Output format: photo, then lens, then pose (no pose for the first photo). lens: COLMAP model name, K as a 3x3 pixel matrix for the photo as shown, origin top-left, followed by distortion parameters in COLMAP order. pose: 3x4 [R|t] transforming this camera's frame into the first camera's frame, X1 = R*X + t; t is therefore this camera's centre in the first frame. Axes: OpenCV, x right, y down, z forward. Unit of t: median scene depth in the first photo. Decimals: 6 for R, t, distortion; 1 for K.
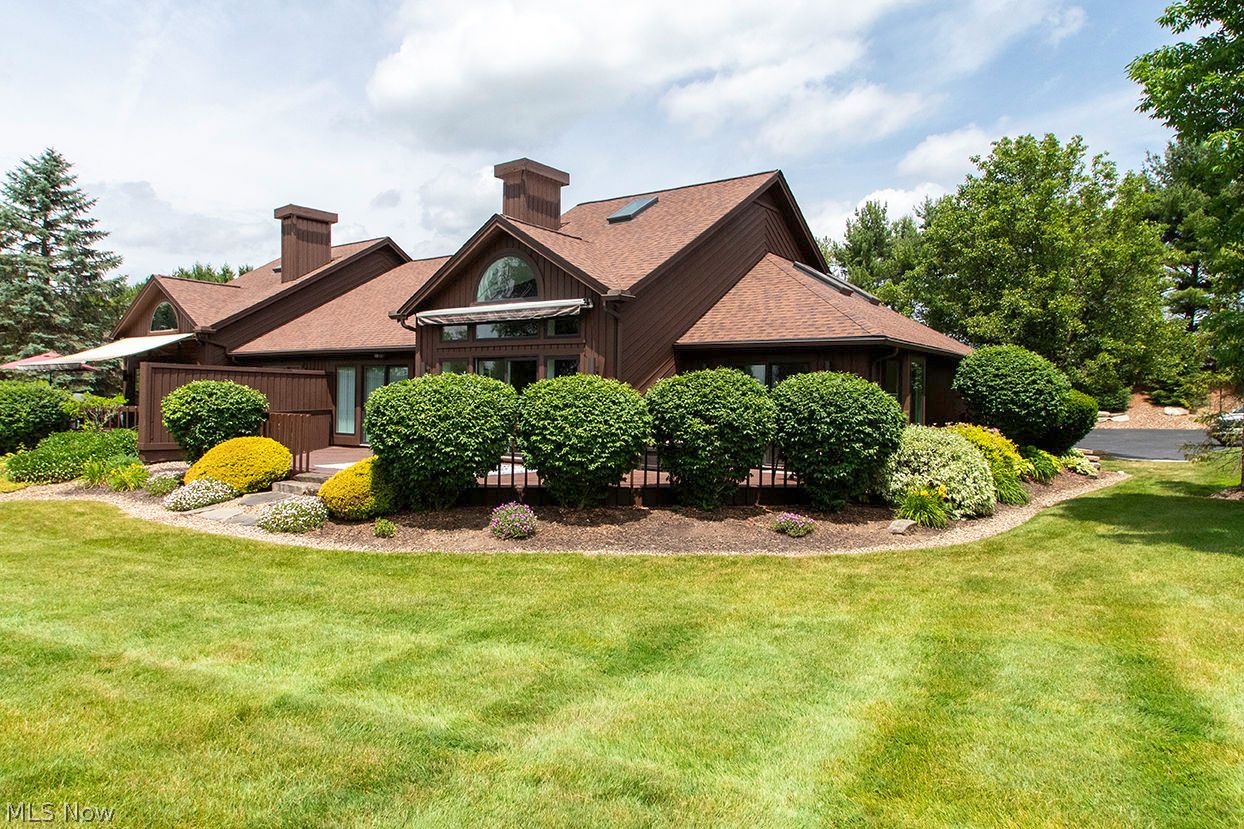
lens RADIAL K [[804.7, 0, 625.7], [0, 804.7, 411.7], [0, 0, 1]] dist [-0.024810, 0.003880]
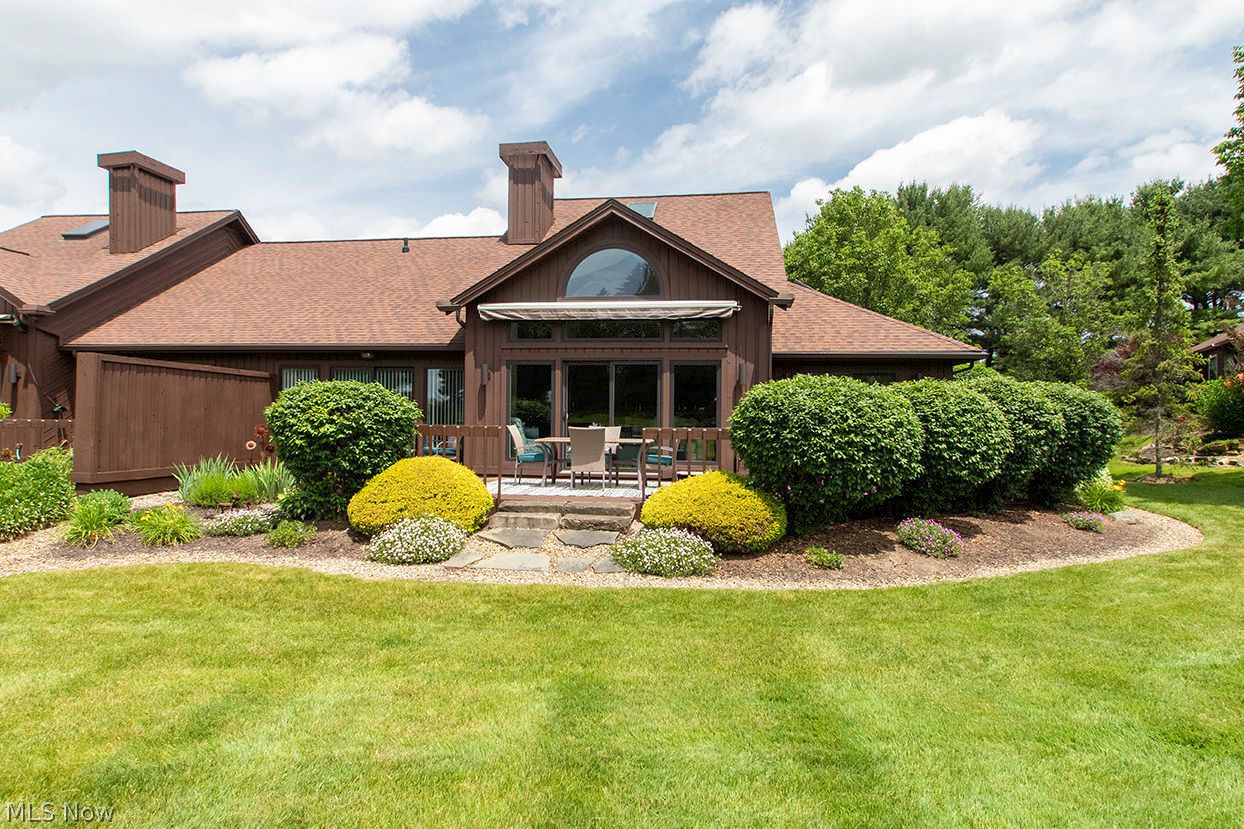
lens RADIAL K [[762.1, 0, 614.2], [0, 762.1, 422.3], [0, 0, 1]] dist [-0.015092, -0.000253]
pose [[0.886781, -0.007816, 0.462124, -0.426782], [0.008965, 0.999960, -0.000291, 0.000797], [-0.462103, 0.004401, 0.886815, 0.195867]]
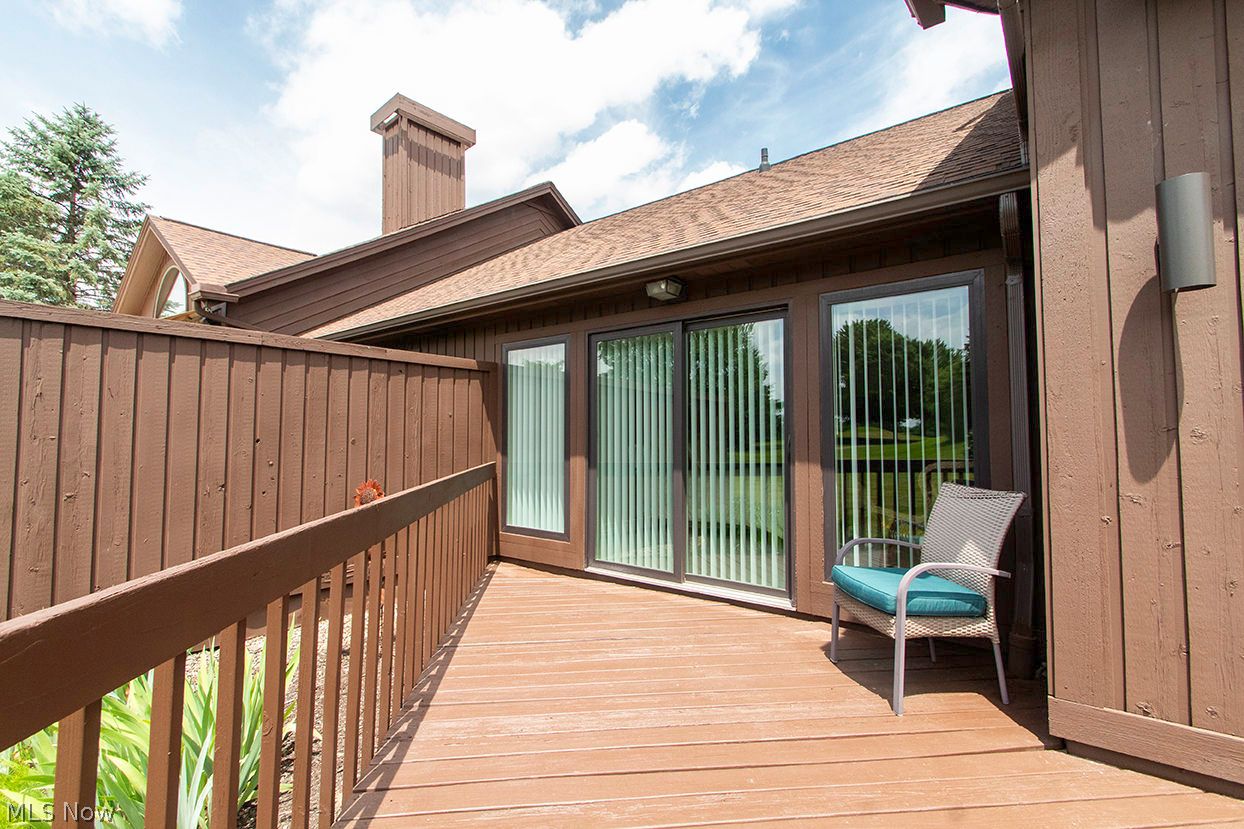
lens RADIAL K [[568.0, 0, 614.4], [0, 568.0, 413.7], [0, 0, 1]] dist [-0.006112, 0.000486]
pose [[0.997976, -0.025770, -0.058135, -0.303160], [0.022812, 0.998439, -0.050978, -0.011069], [0.059358, 0.049549, 0.997006, 0.759511]]
